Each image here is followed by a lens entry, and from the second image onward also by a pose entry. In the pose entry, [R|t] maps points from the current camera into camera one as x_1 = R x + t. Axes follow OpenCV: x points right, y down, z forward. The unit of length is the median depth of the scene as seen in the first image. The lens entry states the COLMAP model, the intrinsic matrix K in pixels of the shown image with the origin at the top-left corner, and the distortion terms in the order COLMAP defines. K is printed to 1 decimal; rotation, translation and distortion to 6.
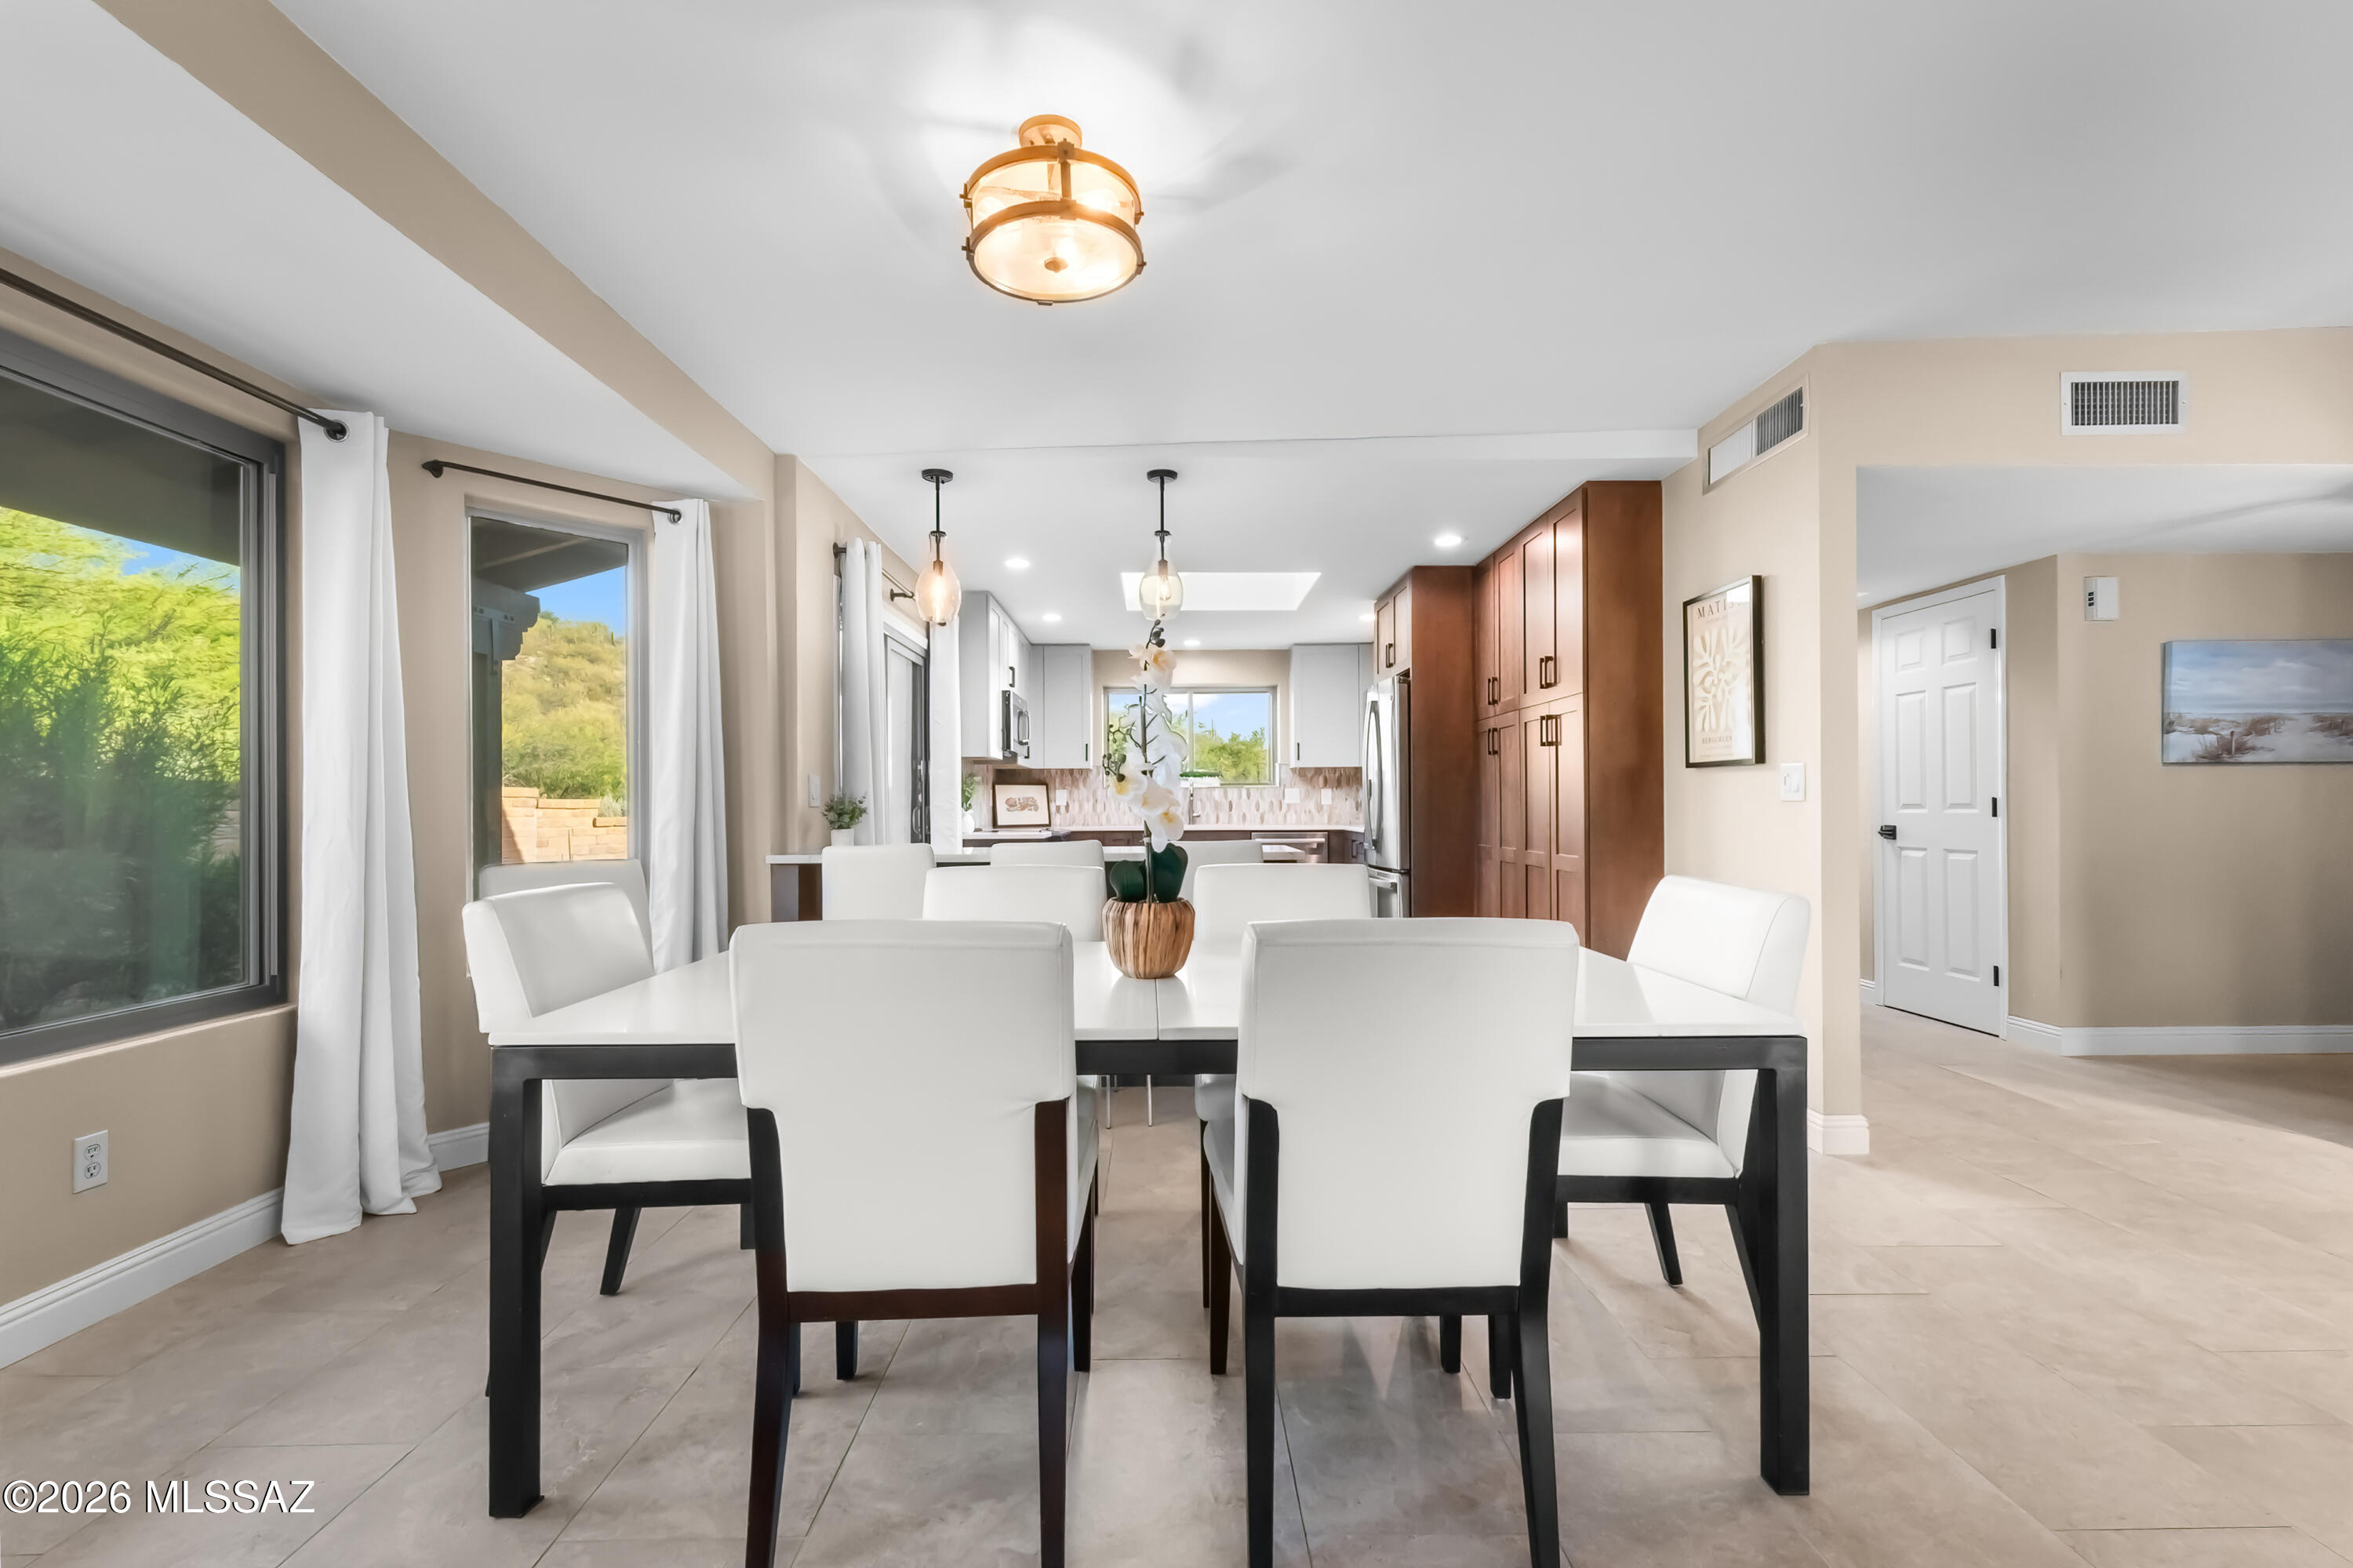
lens RADIAL K [[1034.8, 0, 1175.5], [0, 1034.8, 792.8], [0, 0, 1]] dist [0.001322, 0.000008]
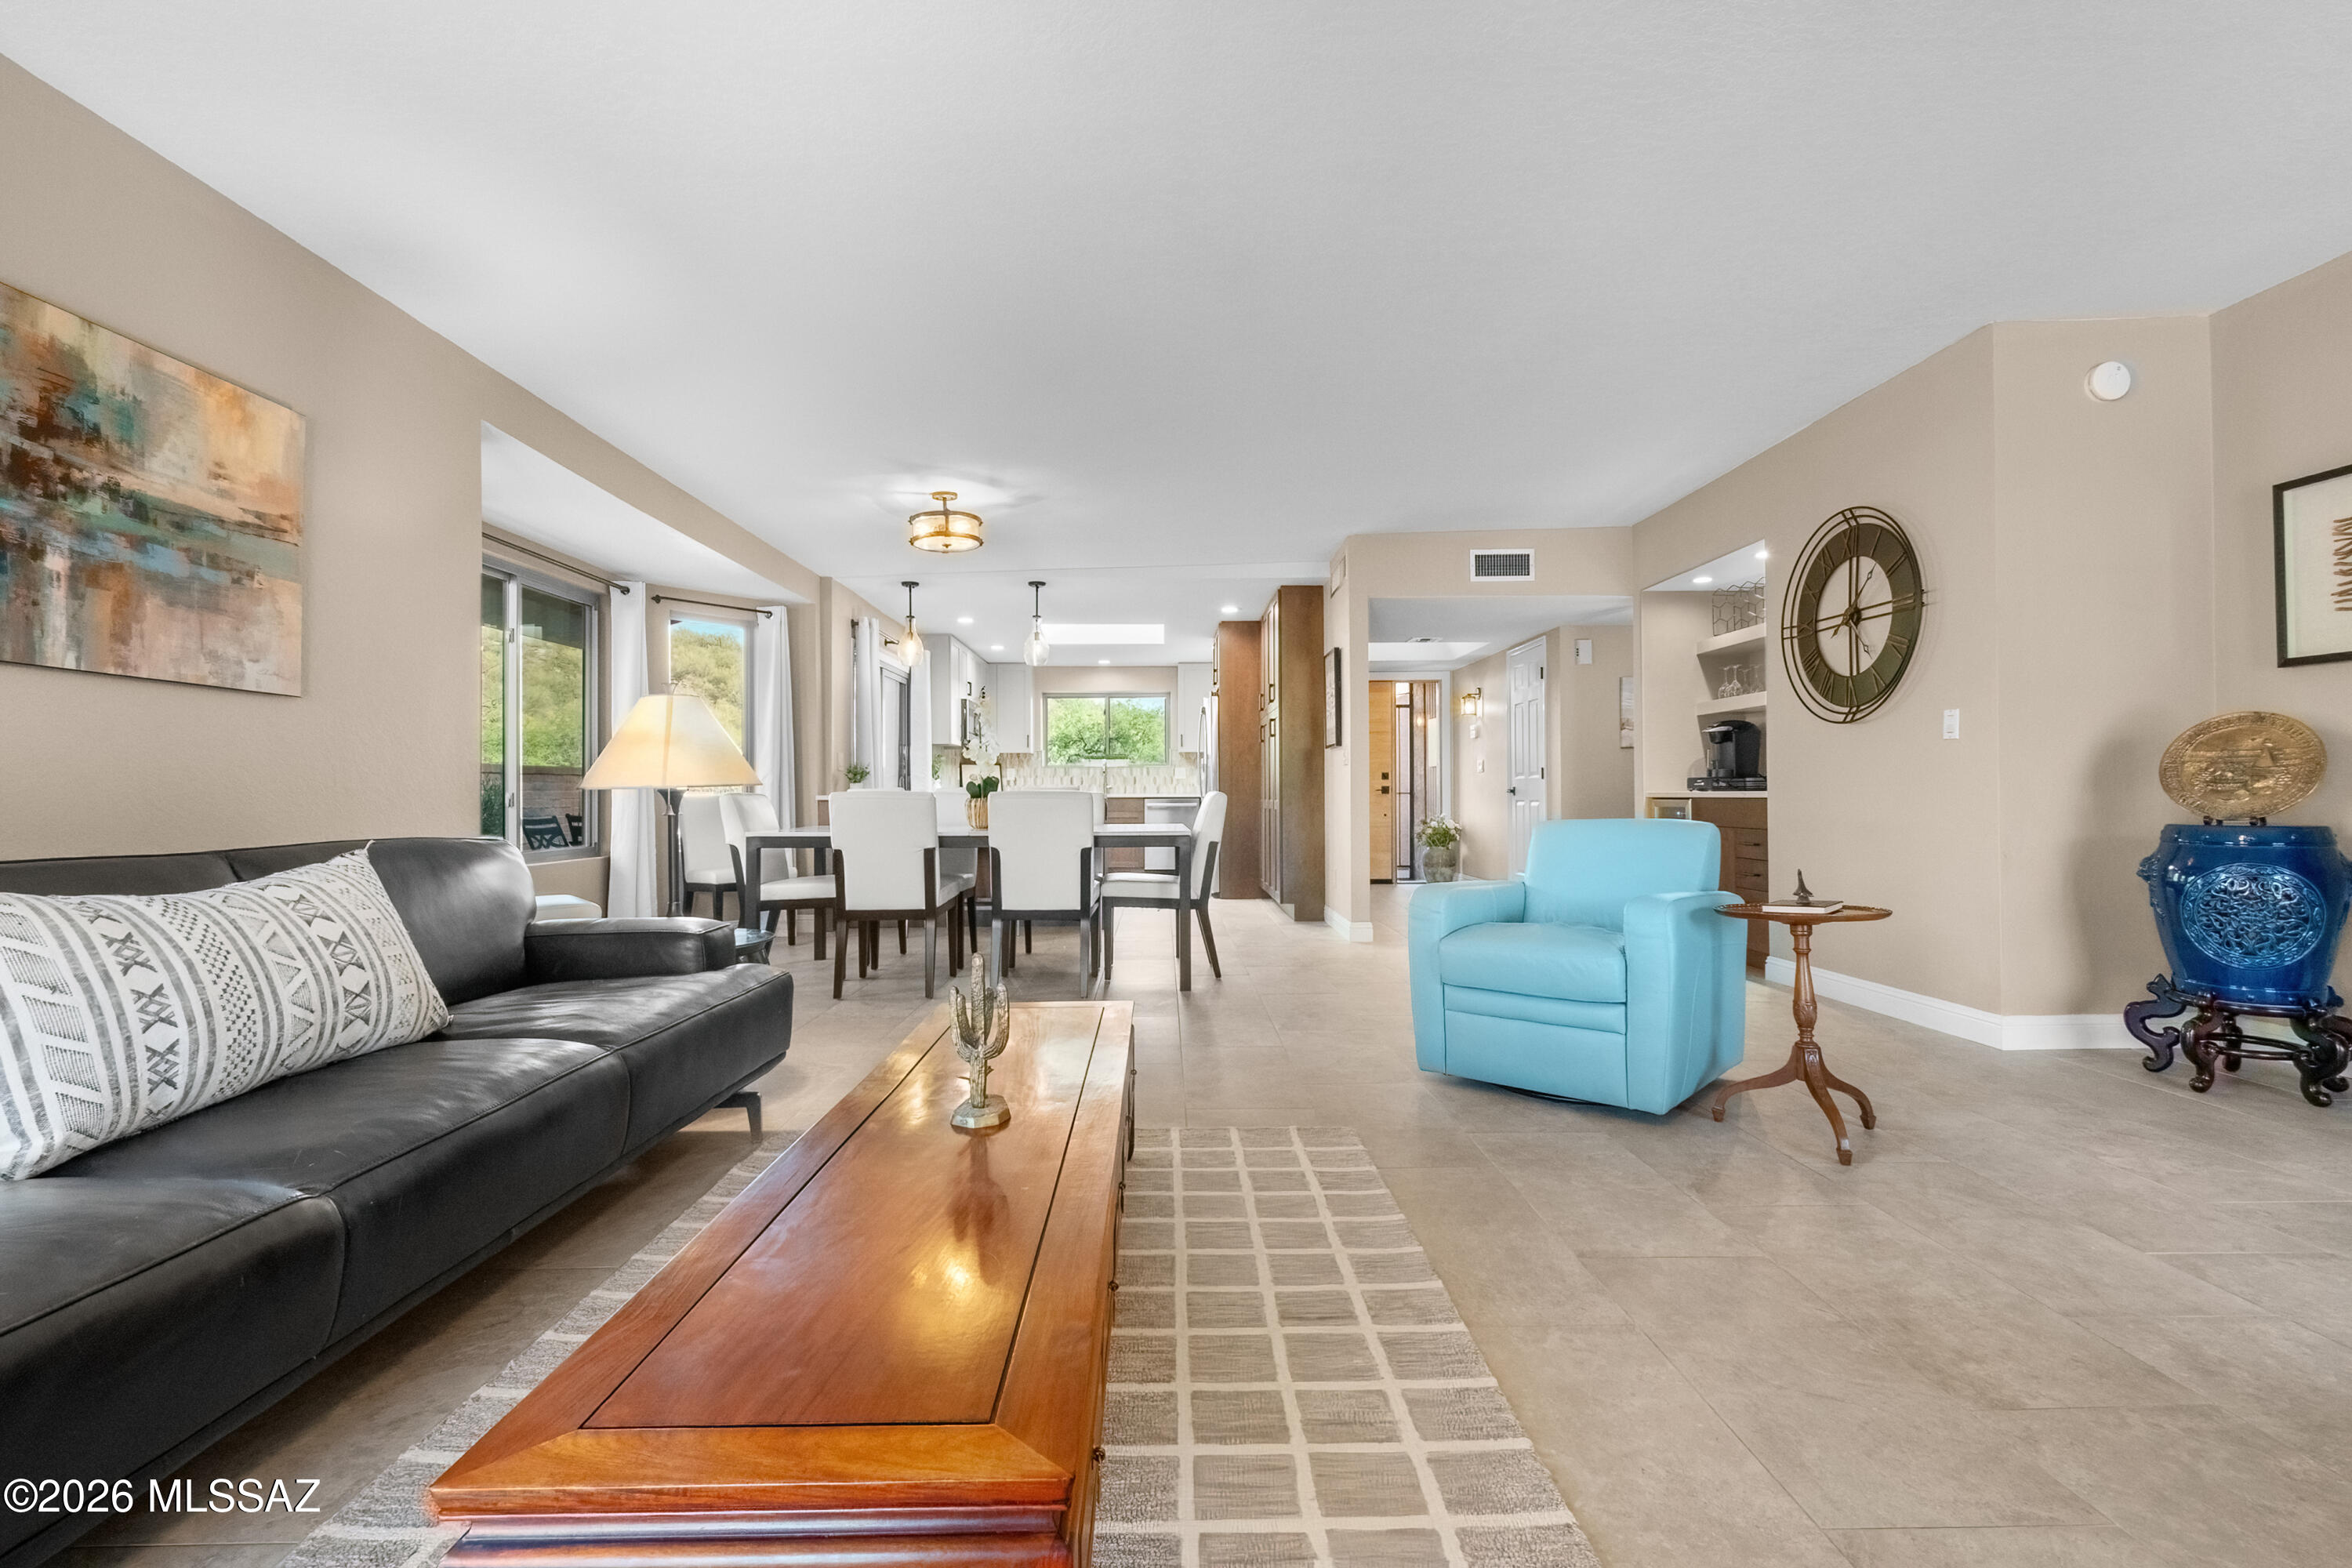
lens RADIAL K [[1034.3, 0, 1174.1], [0, 1034.3, 783.3], [0, 0, 1]] dist [0.001322, 0.000008]
pose [[0.999999, 0.001115, -0.000818, 0.219267], [-0.001114, 0.999999, 0.000363, 0.032938], [0.000818, -0.000362, 1.000000, -0.755547]]
